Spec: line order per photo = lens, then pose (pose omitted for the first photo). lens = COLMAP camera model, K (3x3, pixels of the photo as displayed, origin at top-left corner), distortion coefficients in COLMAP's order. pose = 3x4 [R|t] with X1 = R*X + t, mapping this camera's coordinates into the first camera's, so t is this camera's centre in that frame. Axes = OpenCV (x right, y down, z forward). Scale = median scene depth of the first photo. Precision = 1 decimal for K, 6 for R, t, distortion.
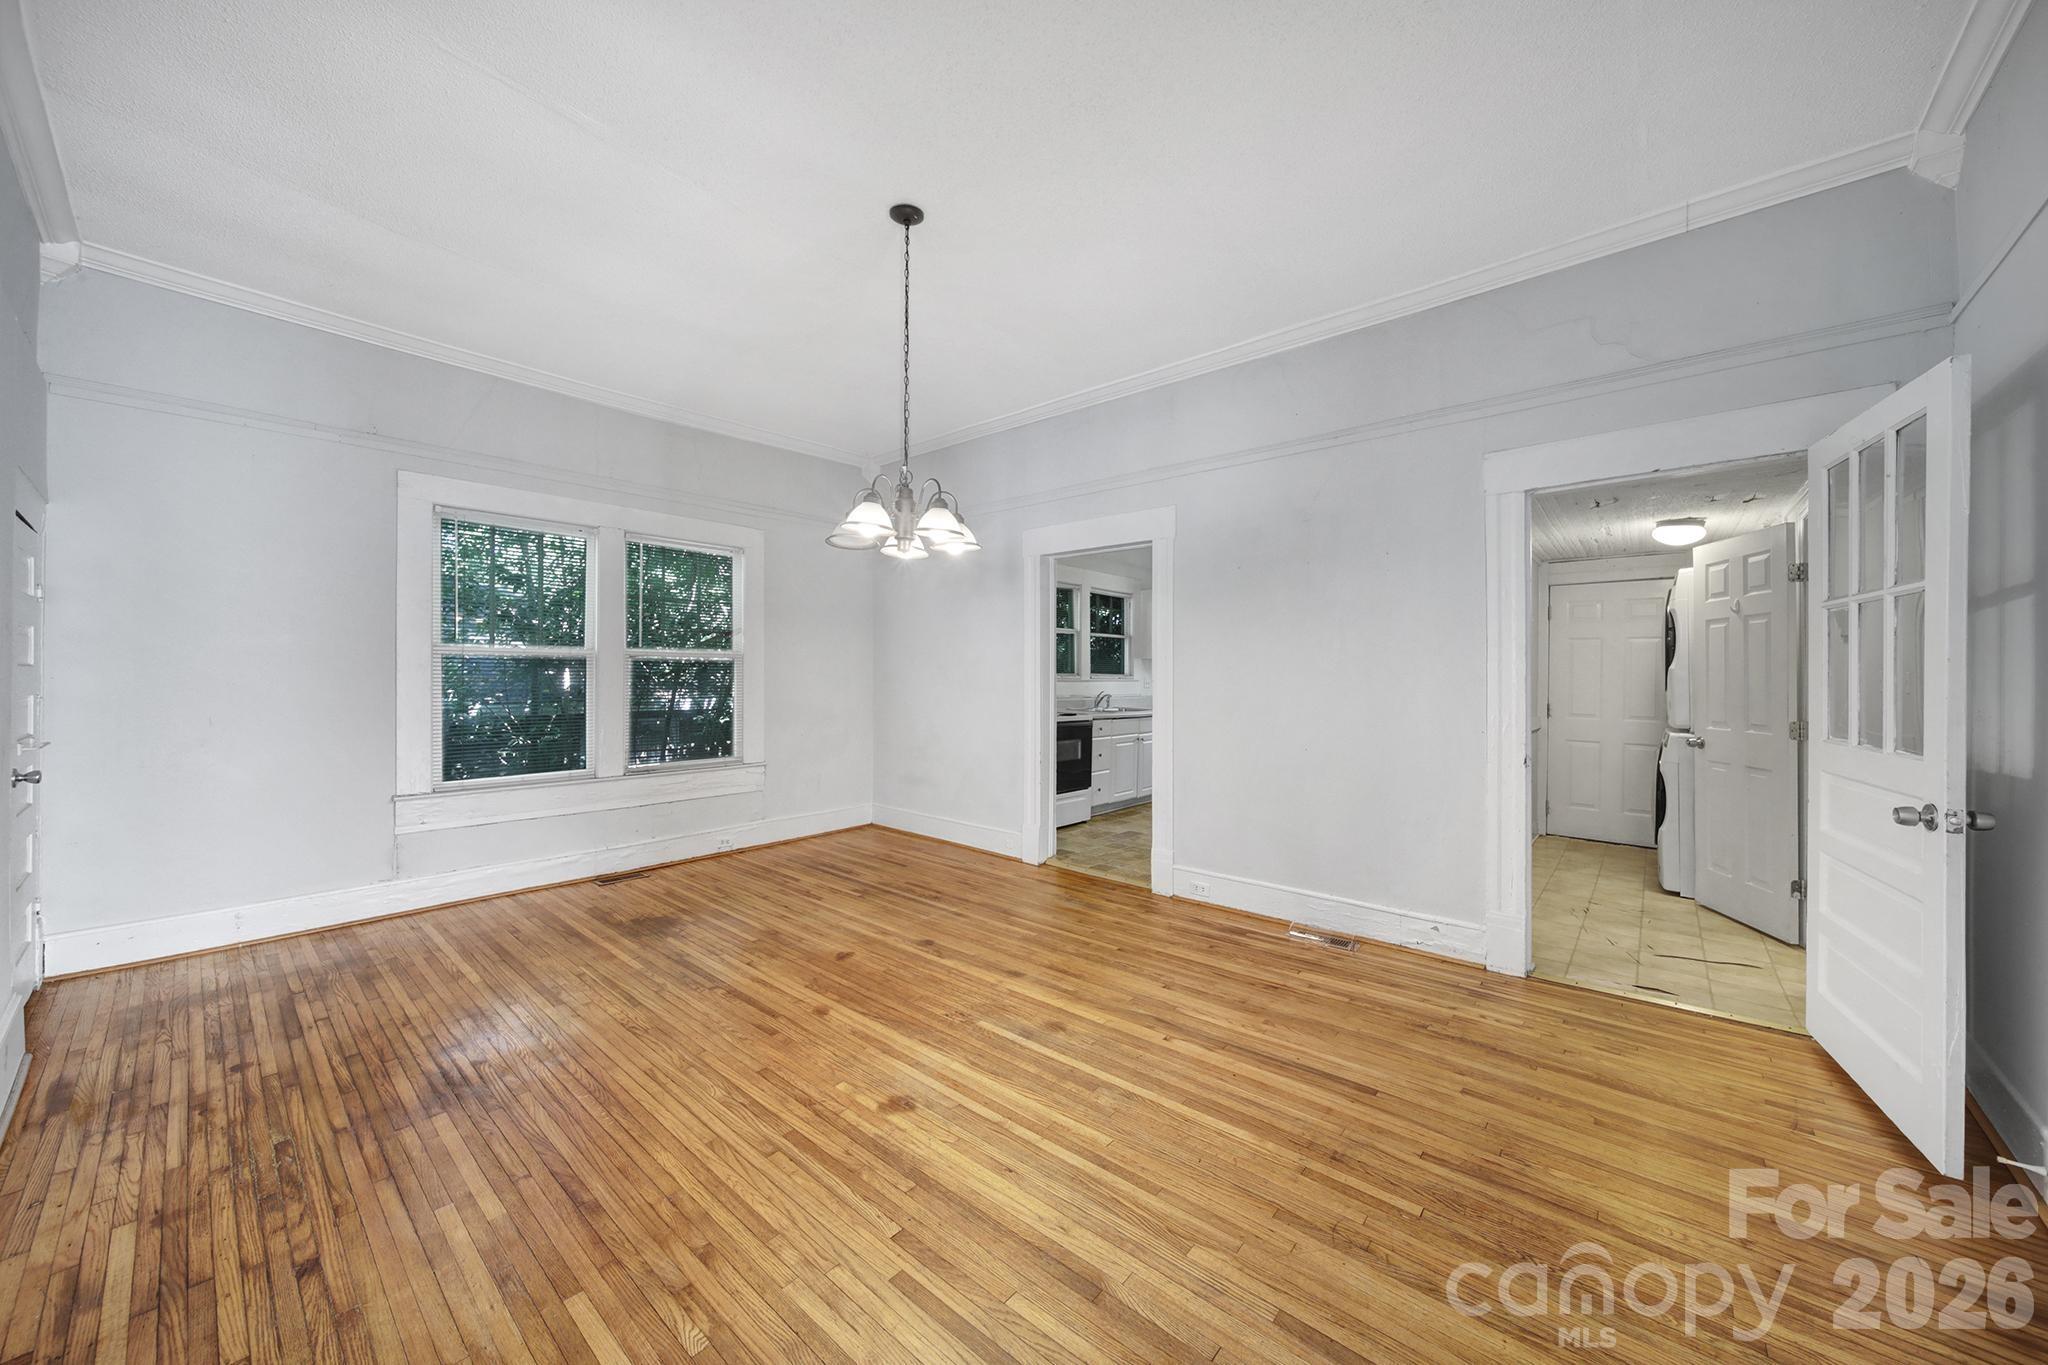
lens RADIAL K [[712.7, 0, 1019.1], [0, 712.7, 674.6], [0, 0, 1]] dist [-0.000926, -0.000488]
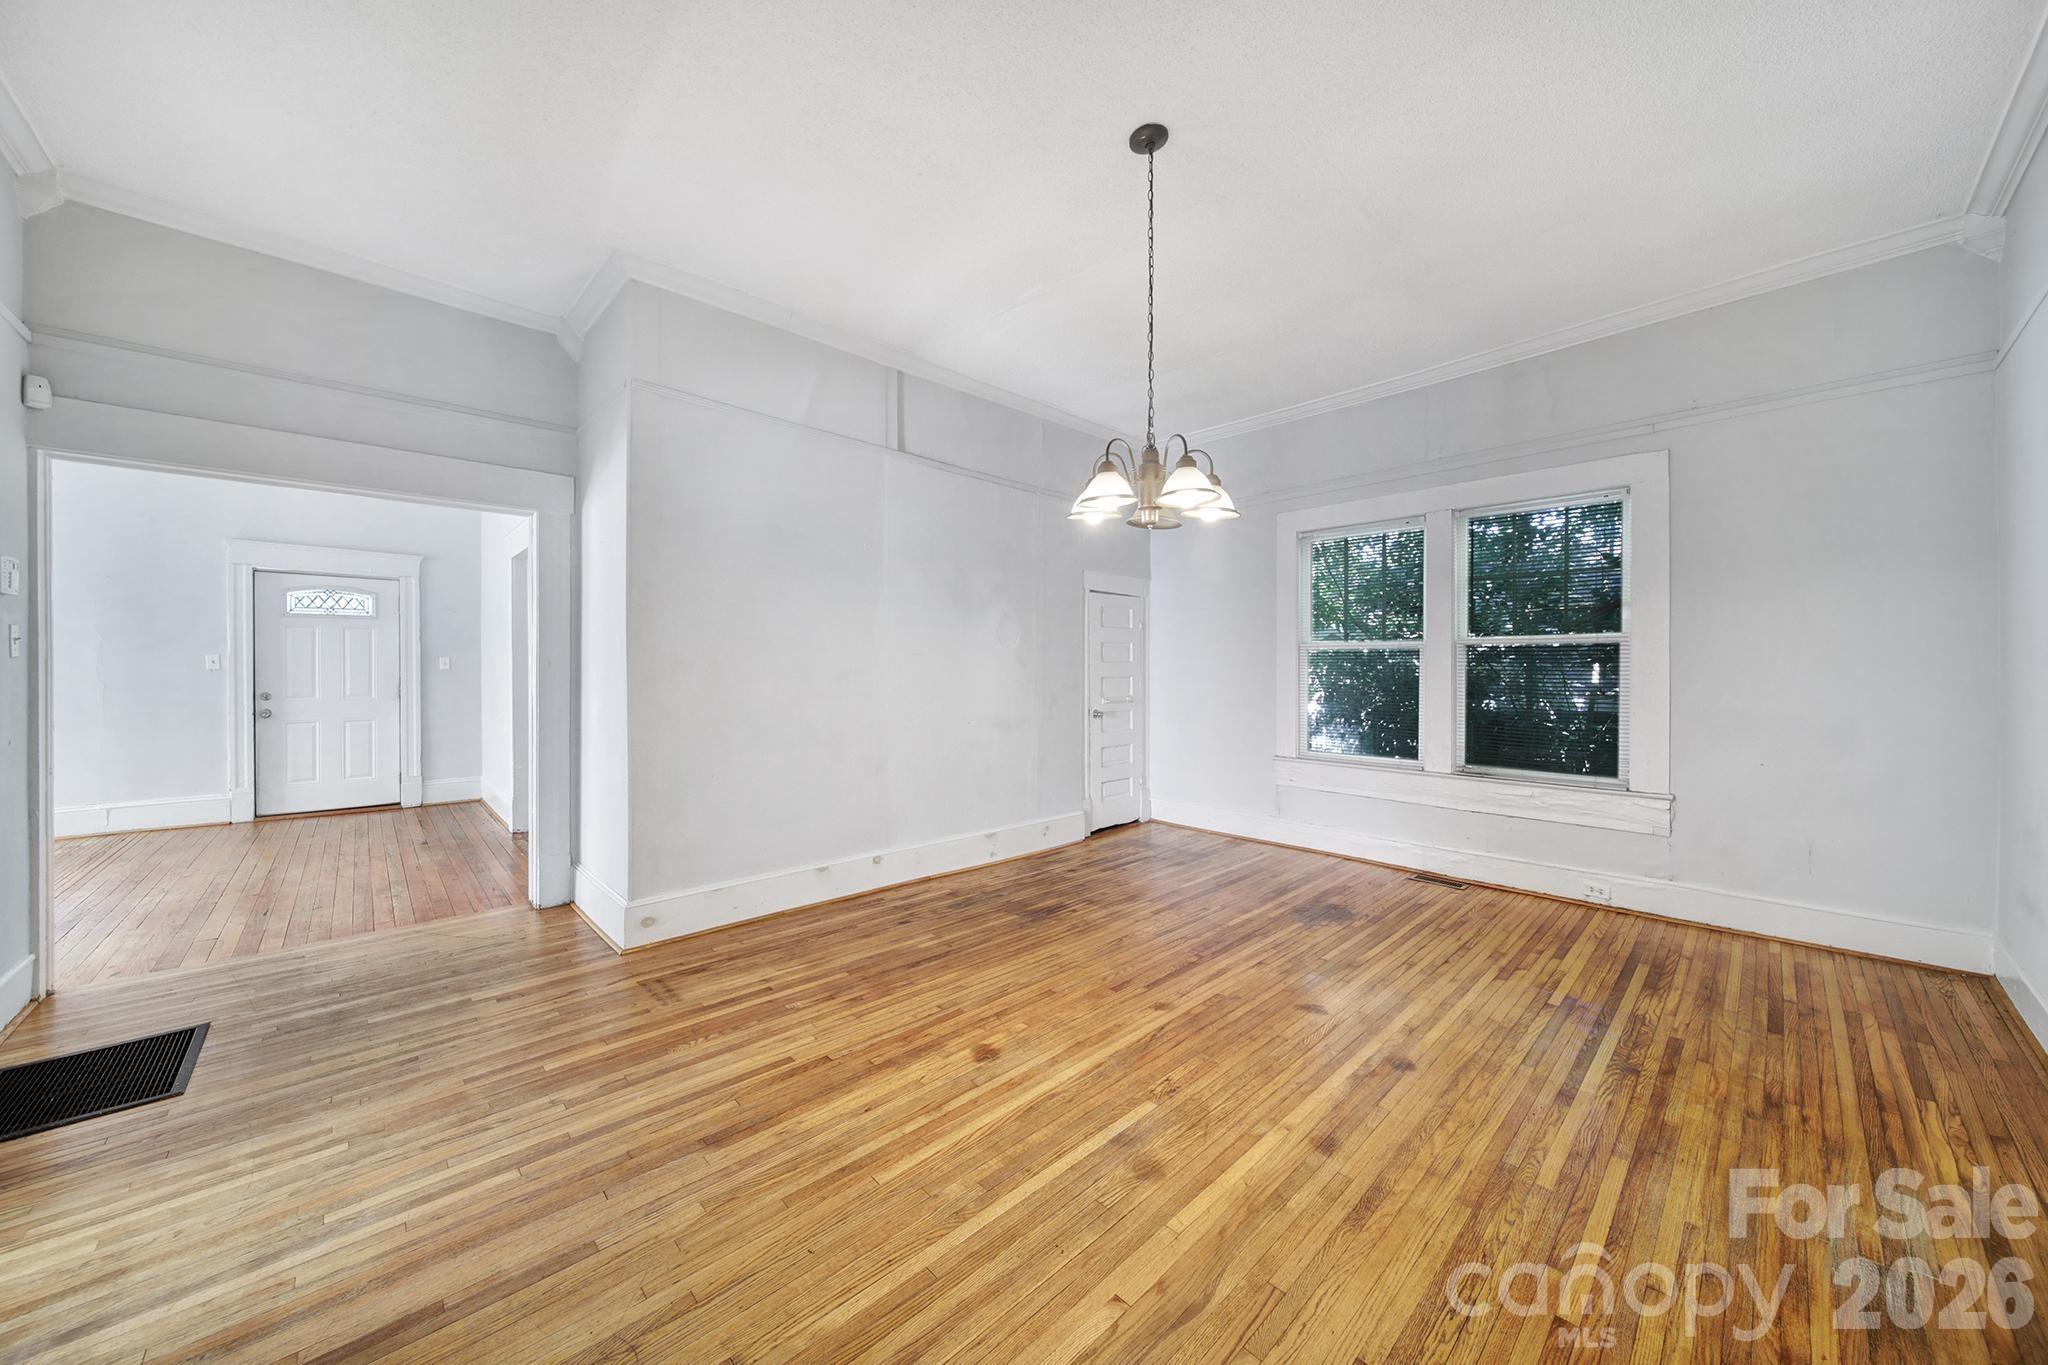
lens RADIAL K [[712.7, 0, 1031.9], [0, 712.7, 667.8], [0, 0, 1]] dist [-0.000926, -0.000488]
pose [[-0.084544, -0.002491, -0.996417, 0.625097], [0.001327, 0.999996, -0.002613, 0.005858], [0.996419, -0.001543, -0.084541, 0.786082]]
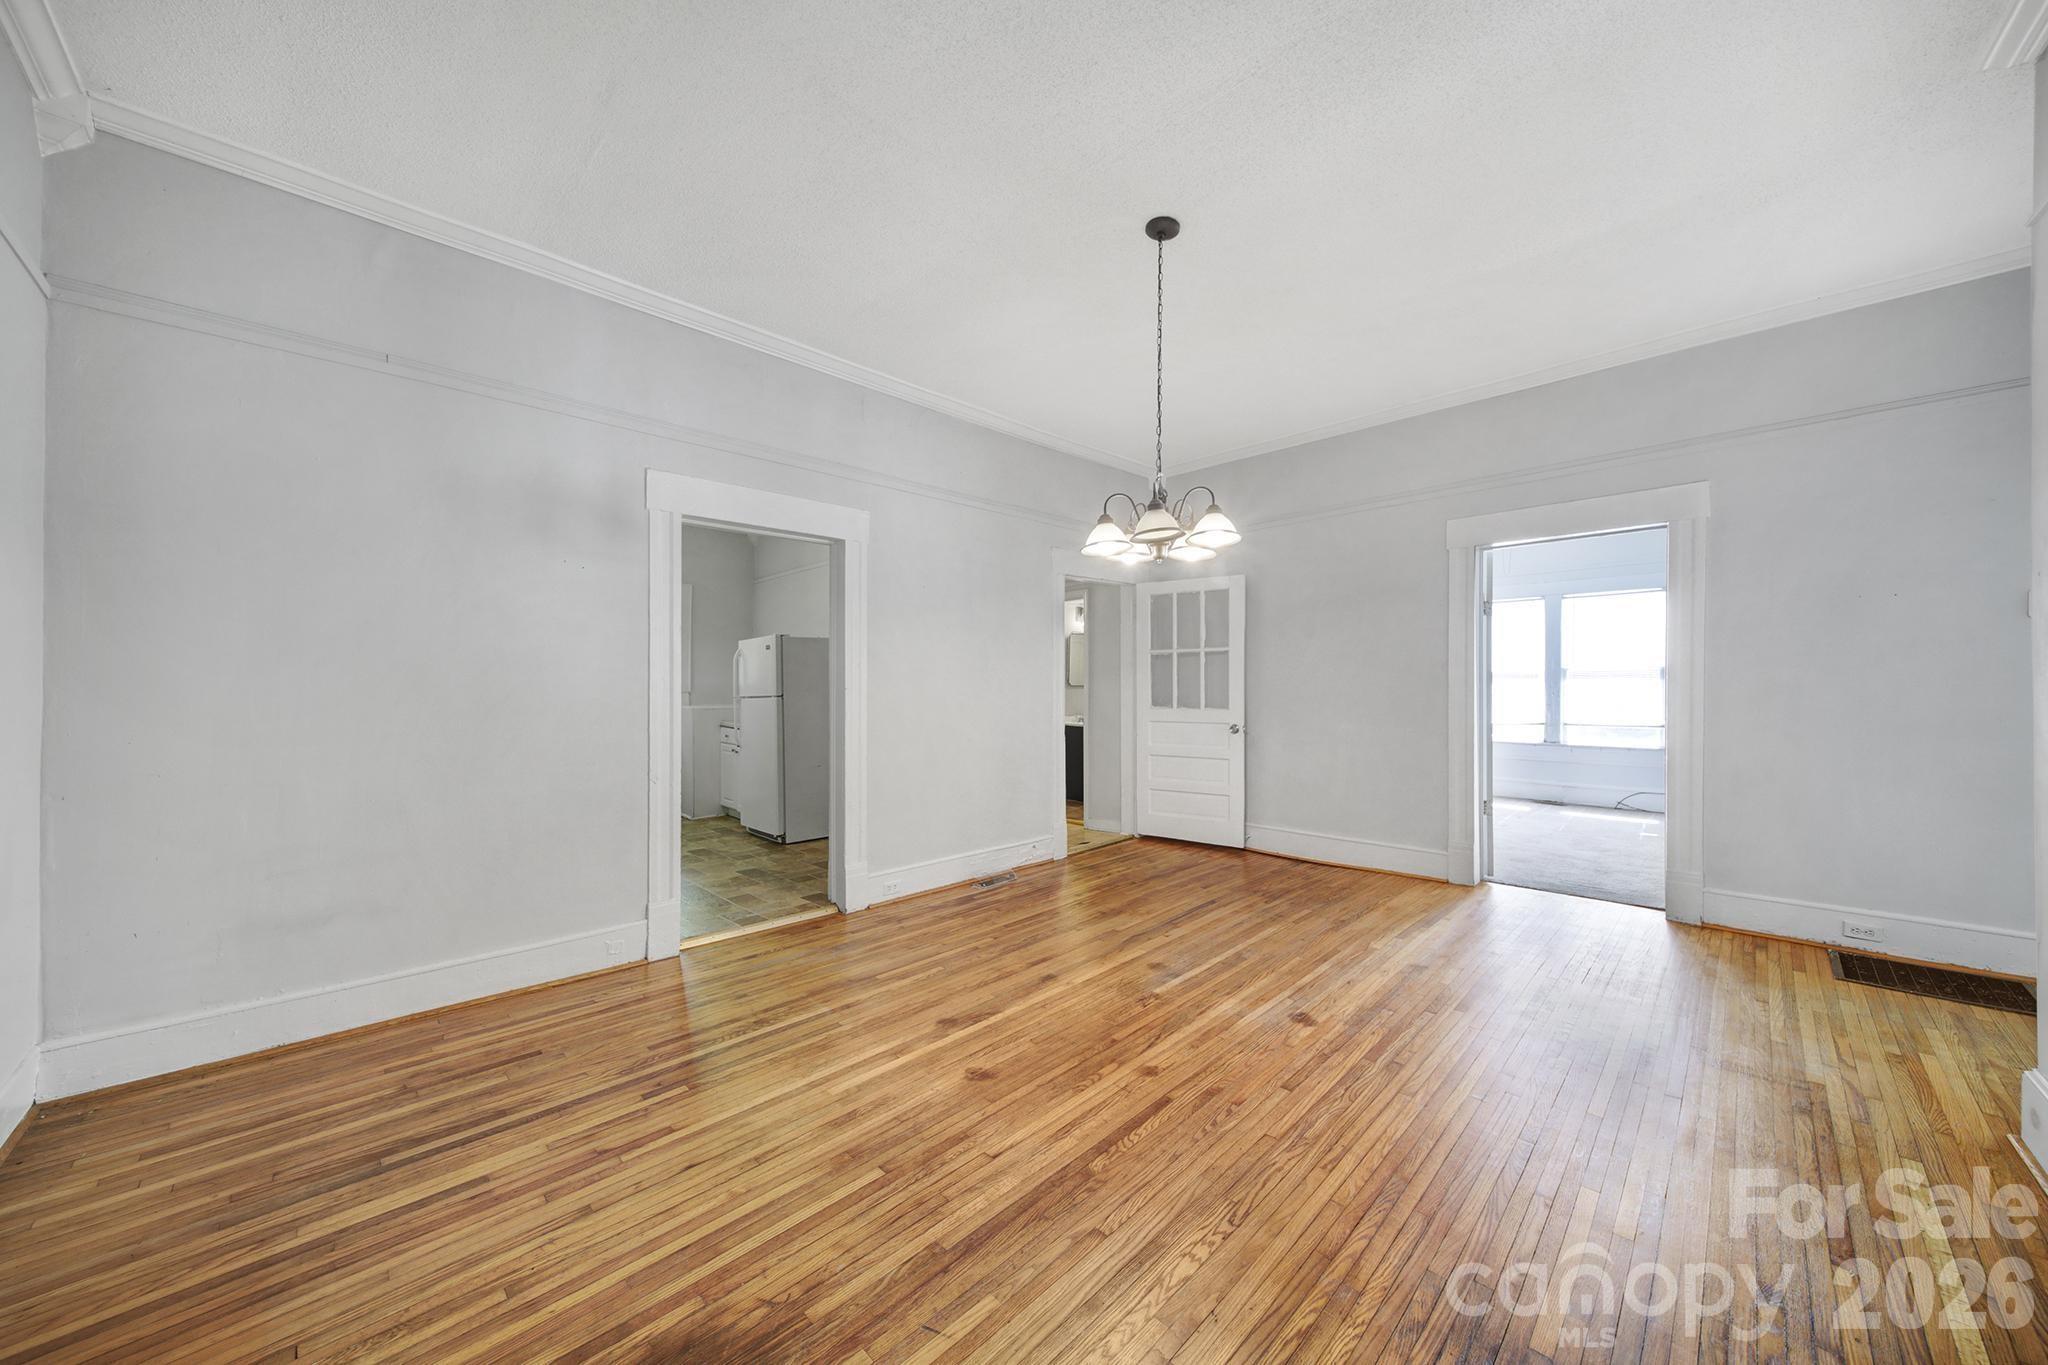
lens RADIAL K [[712.7, 0, 1008.6], [0, 712.7, 683.3], [0, 0, 1]] dist [-0.000926, -0.000488]
pose [[0.095132, -0.000791, 0.995464, -1.005017], [0.004721, 0.999989, 0.000344, -0.000292], [-0.995453, 0.004667, 0.095135, 0.943994]]
